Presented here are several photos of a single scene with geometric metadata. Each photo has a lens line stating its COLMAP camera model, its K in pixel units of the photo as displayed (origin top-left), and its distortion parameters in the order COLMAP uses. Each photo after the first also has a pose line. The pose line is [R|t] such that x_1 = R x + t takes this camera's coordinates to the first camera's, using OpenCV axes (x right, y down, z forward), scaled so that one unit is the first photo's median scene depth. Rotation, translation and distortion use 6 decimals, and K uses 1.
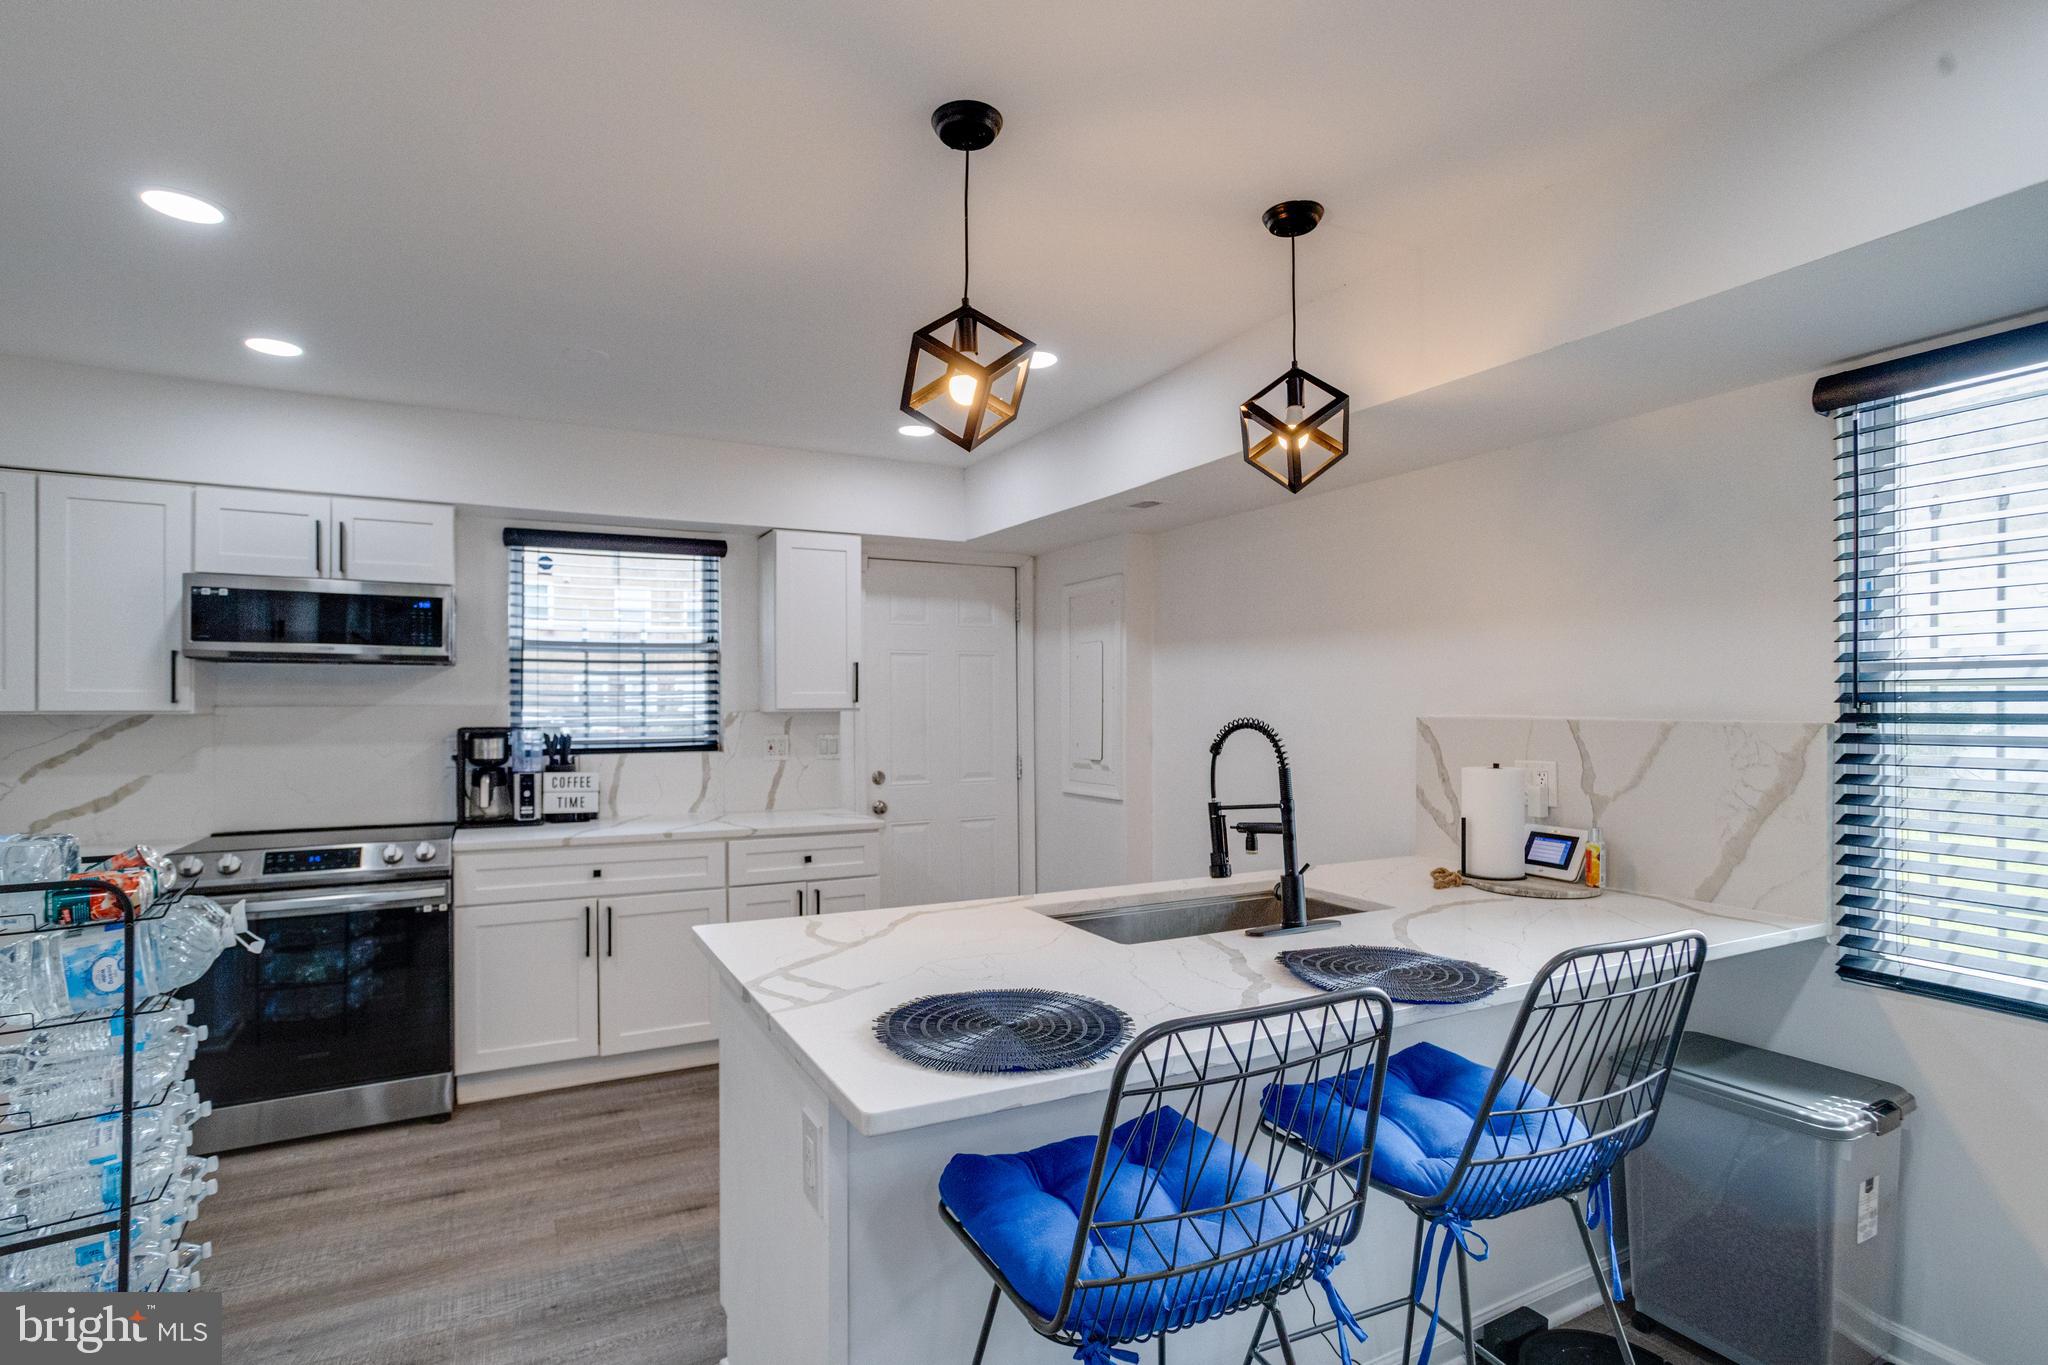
lens RADIAL K [[1007.3, 0, 1003.2], [0, 1007.3, 705.9], [0, 0, 1]] dist [-0.053573, 0.040474]
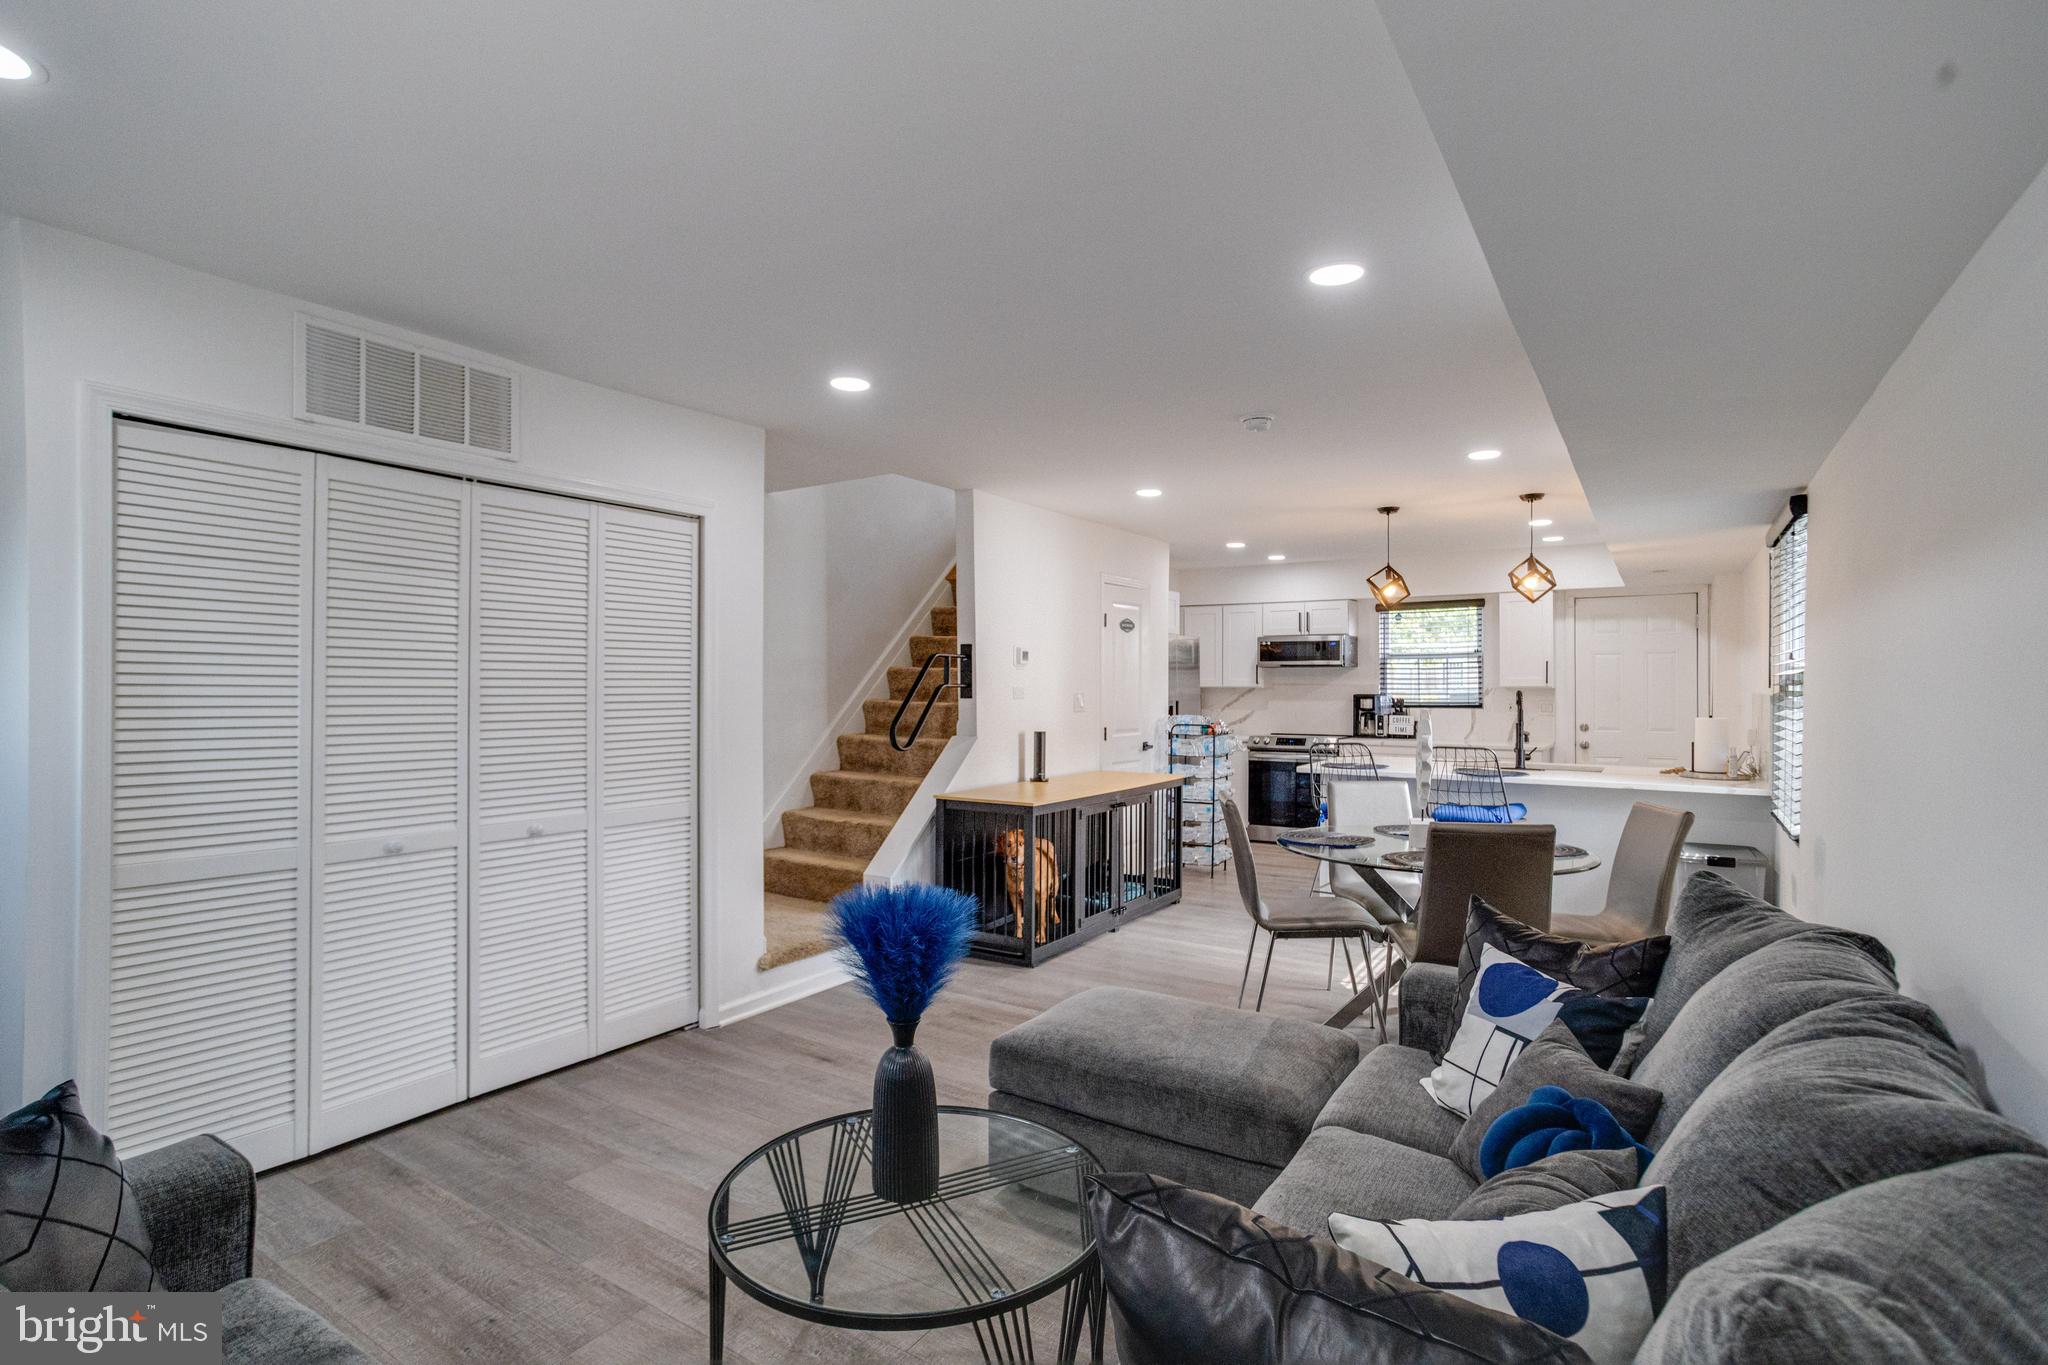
lens RADIAL K [[991.1, 0, 1017.7], [0, 991.1, 687.1], [0, 0, 1]] dist [-0.039458, 0.032419]
pose [[0.492950, 0.004297, -0.870047, 1.096671], [-0.000224, 0.999988, 0.004812, -0.005914], [0.870058, -0.002177, 0.492945, -0.837751]]
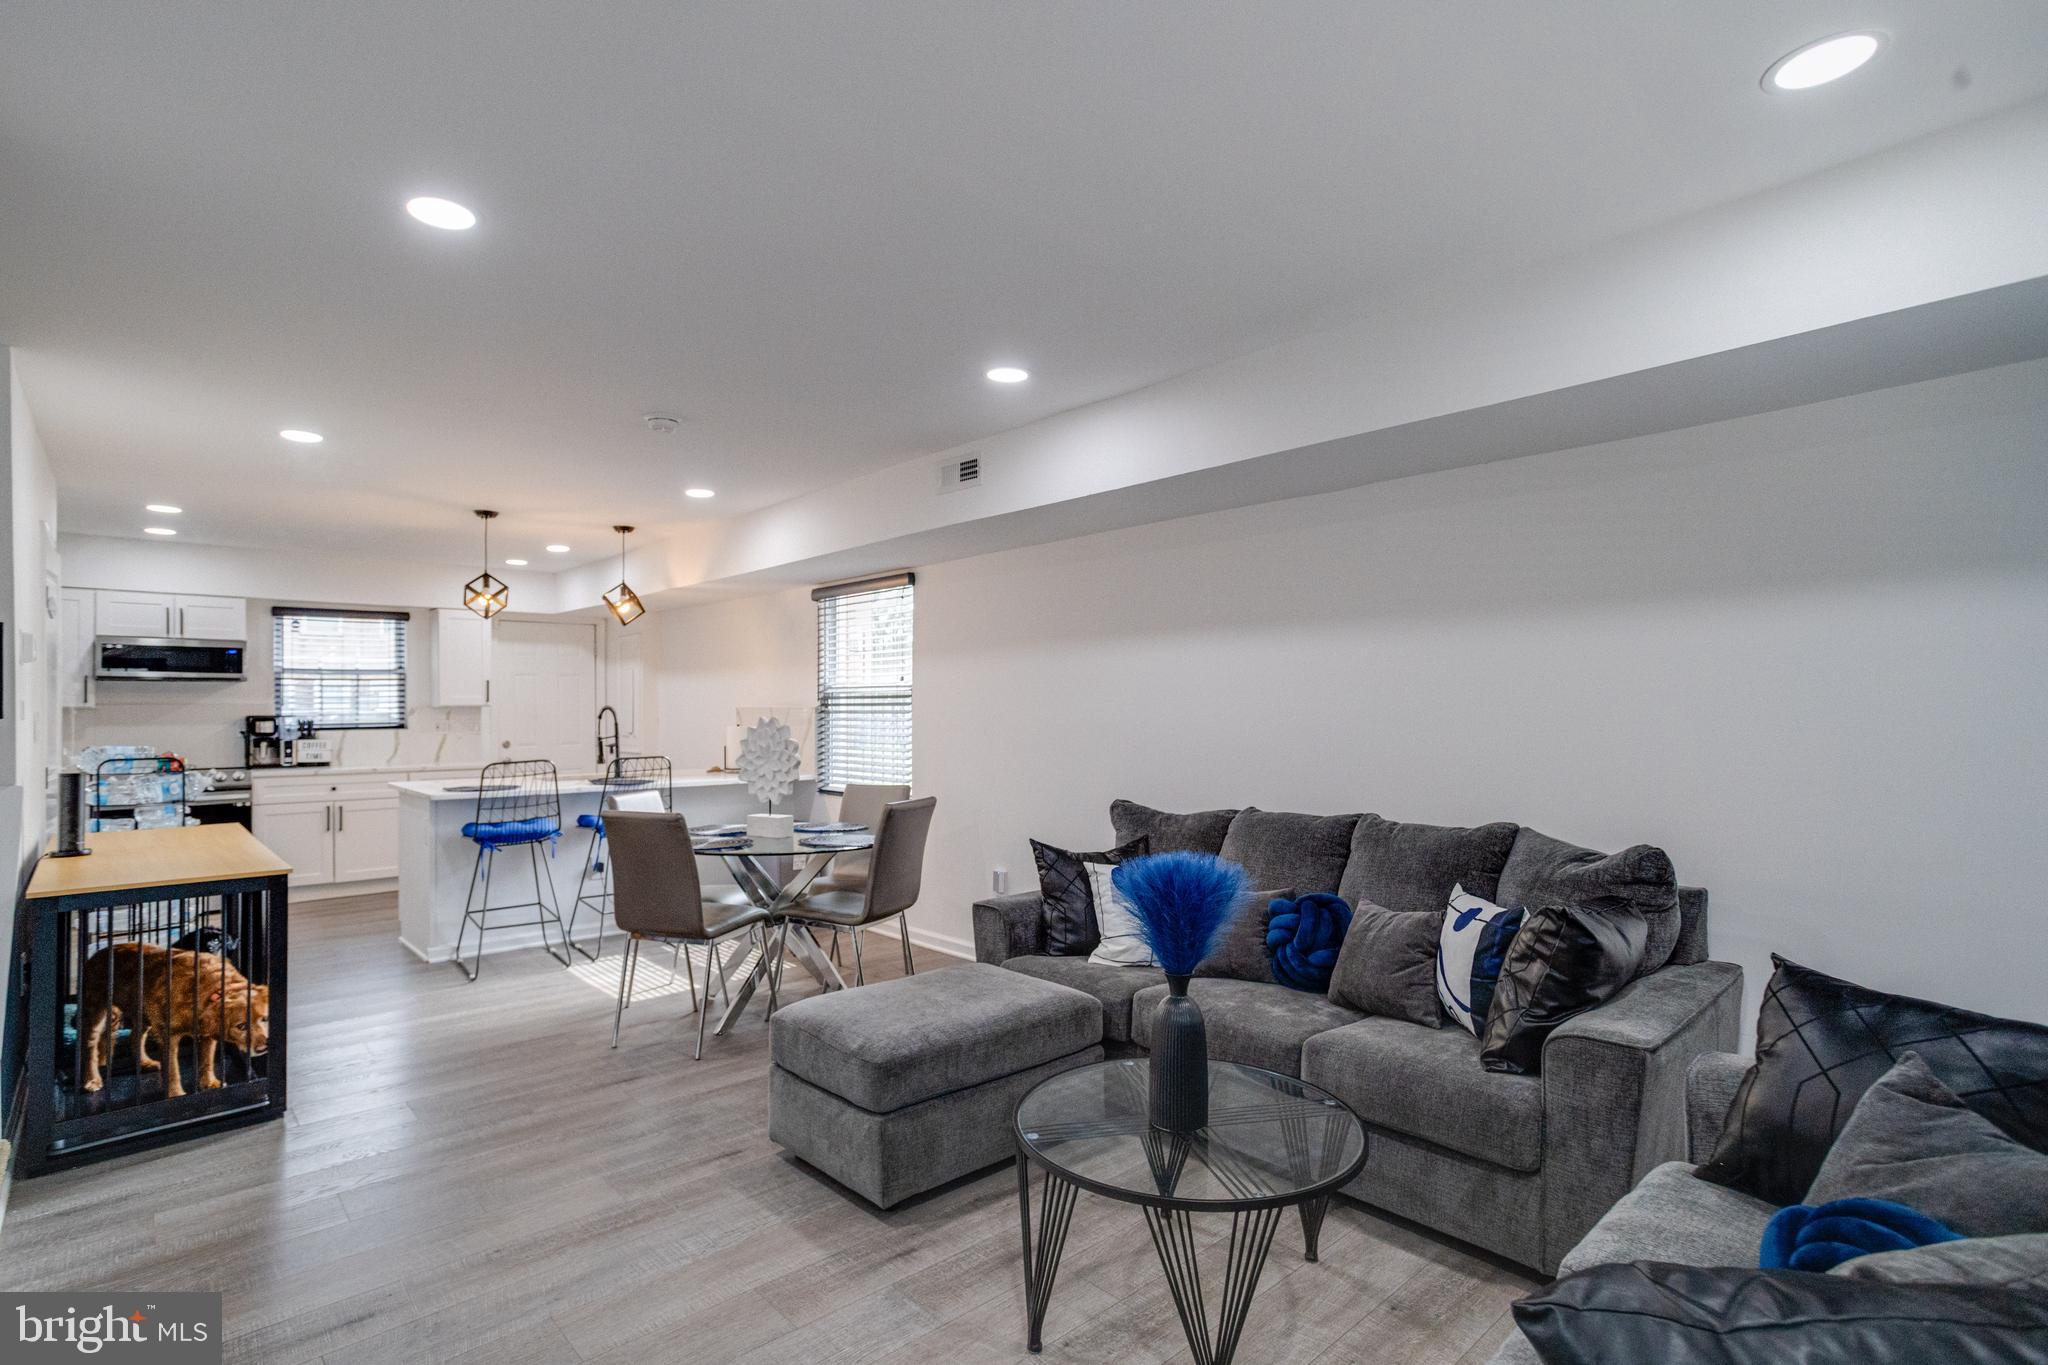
lens RADIAL K [[994.5, 0, 1005.7], [0, 994.5, 695.5], [0, 0, 1]] dist [-0.044669, 0.037086]
pose [[0.966680, -0.001883, 0.255983, 0.368042], [0.004917, 0.999925, -0.011213, 0.011636], [-0.255942, 0.012098, 0.966616, -1.176659]]
